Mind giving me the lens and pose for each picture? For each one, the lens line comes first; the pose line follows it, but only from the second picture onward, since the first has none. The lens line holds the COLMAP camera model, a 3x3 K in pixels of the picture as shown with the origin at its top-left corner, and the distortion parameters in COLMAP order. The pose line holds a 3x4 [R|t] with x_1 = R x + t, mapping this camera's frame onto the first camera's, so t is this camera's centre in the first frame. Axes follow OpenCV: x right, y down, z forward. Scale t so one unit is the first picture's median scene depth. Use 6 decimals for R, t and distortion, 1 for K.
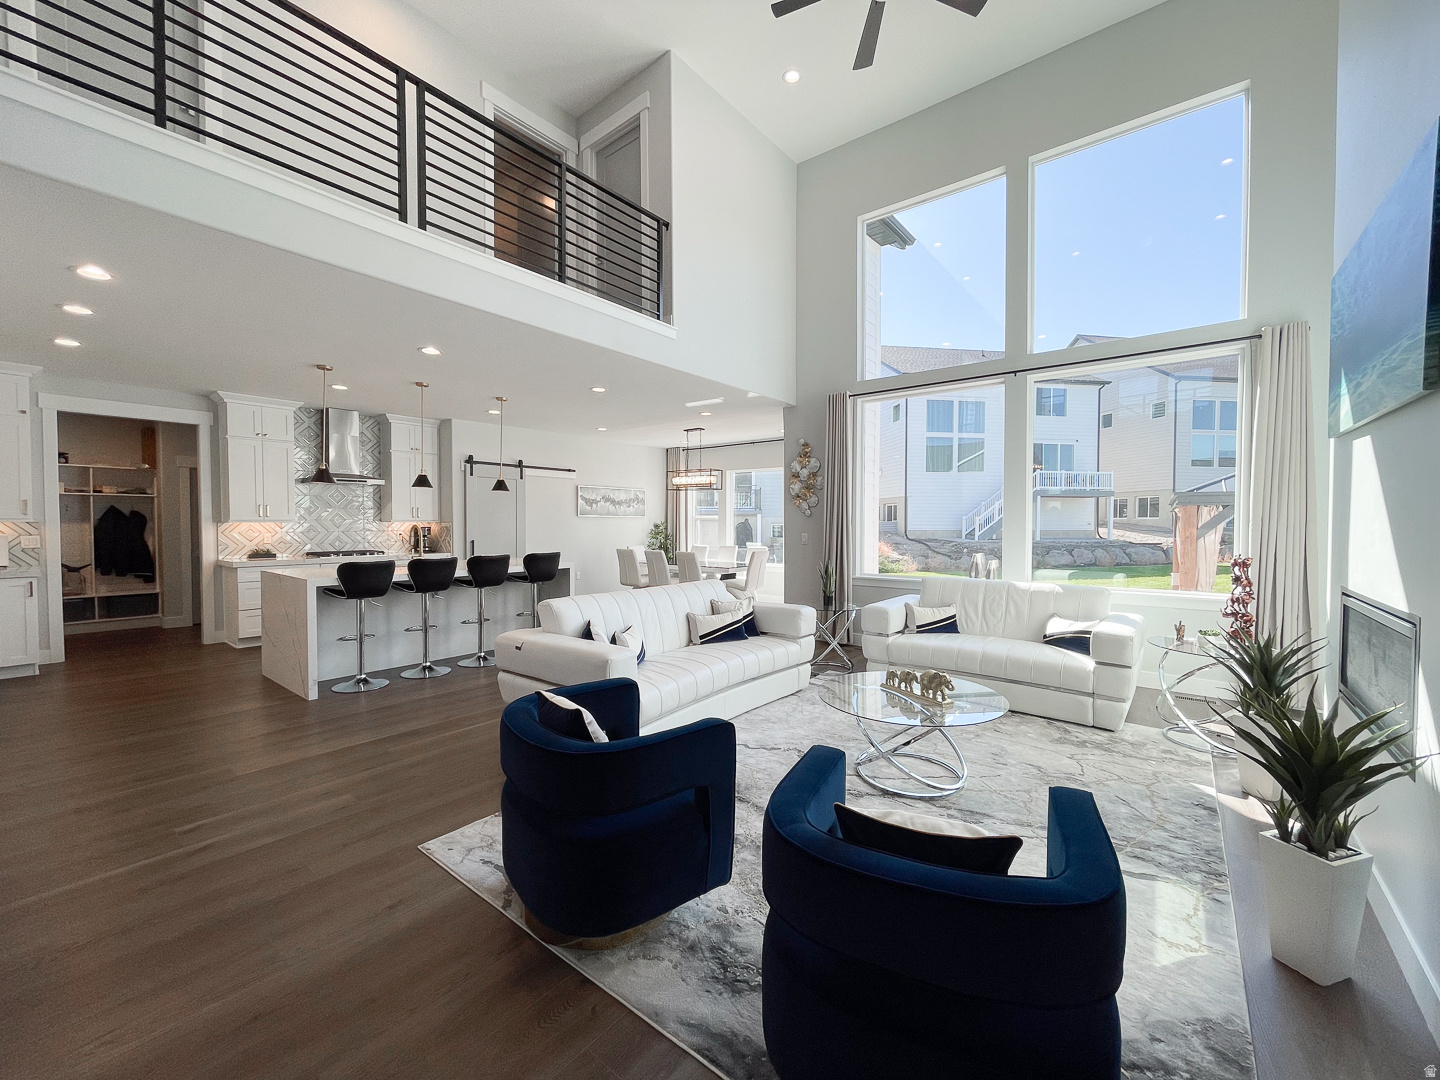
lens RADIAL K [[573.1, 0, 728.2], [0, 573.1, 537.5], [0, 0, 1]] dist [-0.000161, -0.003313]
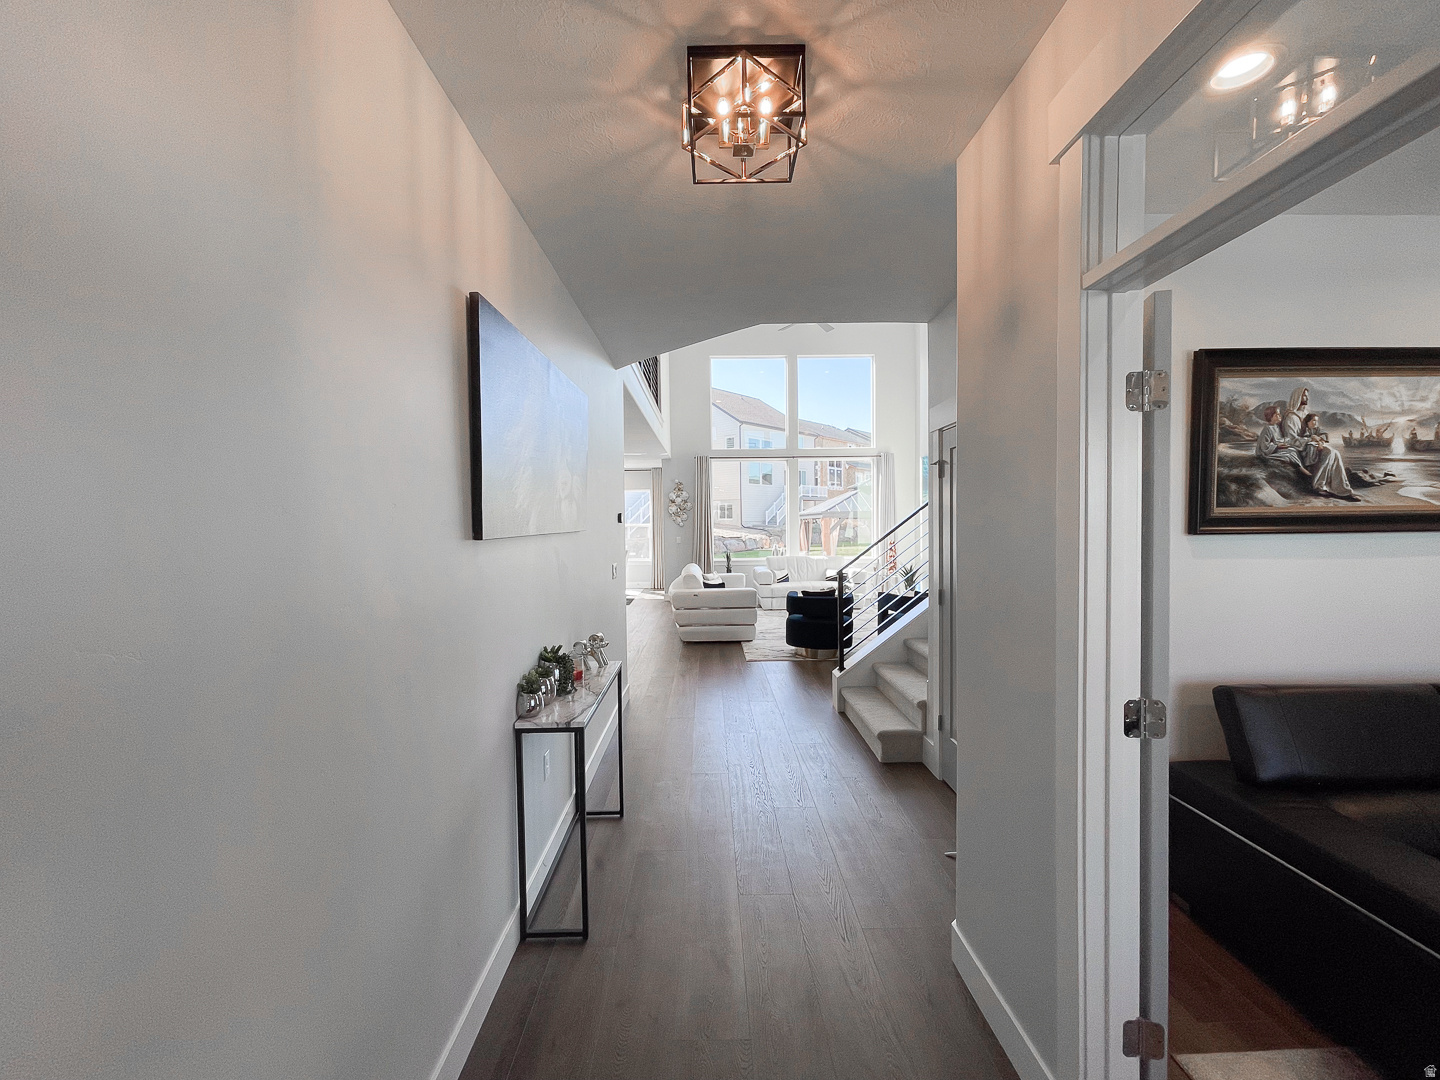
lens RADIAL K [[579.5, 0, 700.3], [0, 579.5, 536.0], [0, 0, 1]] dist [-0.010054, -0.000225]
pose [[0.787538, -0.026578, 0.615693, -0.622906], [0.028268, 0.999576, 0.006991, -0.013806], [-0.615617, 0.011899, 0.787955, -0.263086]]
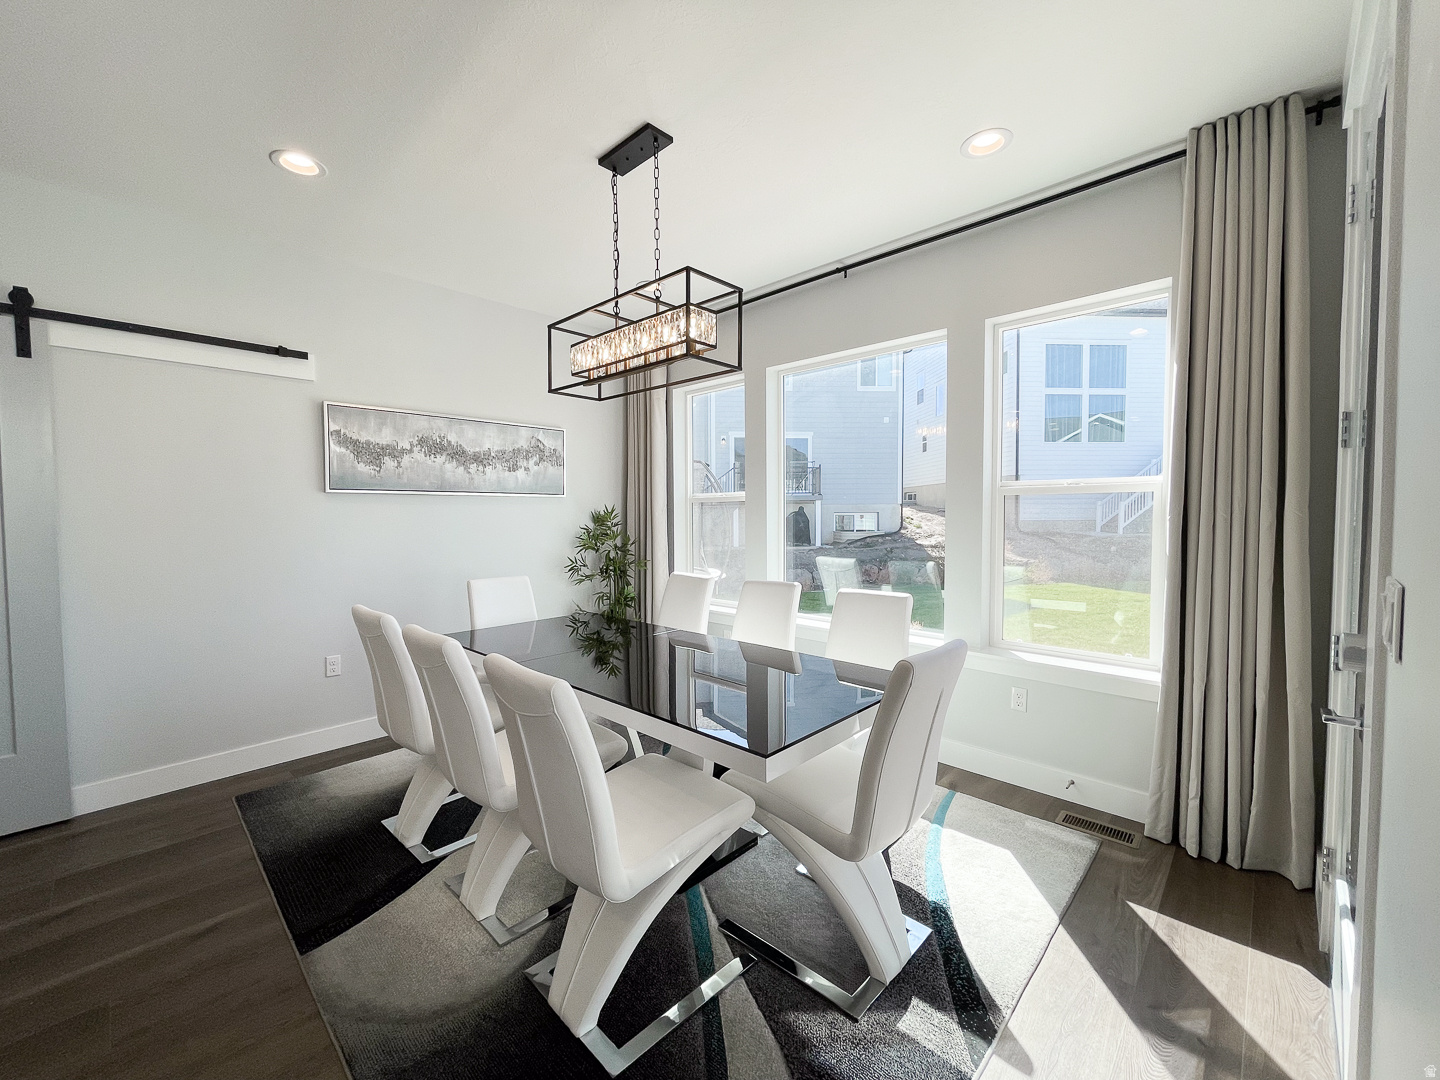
lens RADIAL K [[579.5, 0, 717.3], [0, 579.5, 537.4], [0, 0, 1]] dist [0.000853, -0.014400]
pose [[0.994580, -0.005540, -0.103829, 0.003759], [0.007120, 0.999864, 0.014848, -0.014134], [0.103733, -0.015506, 0.994484, 0.681864]]
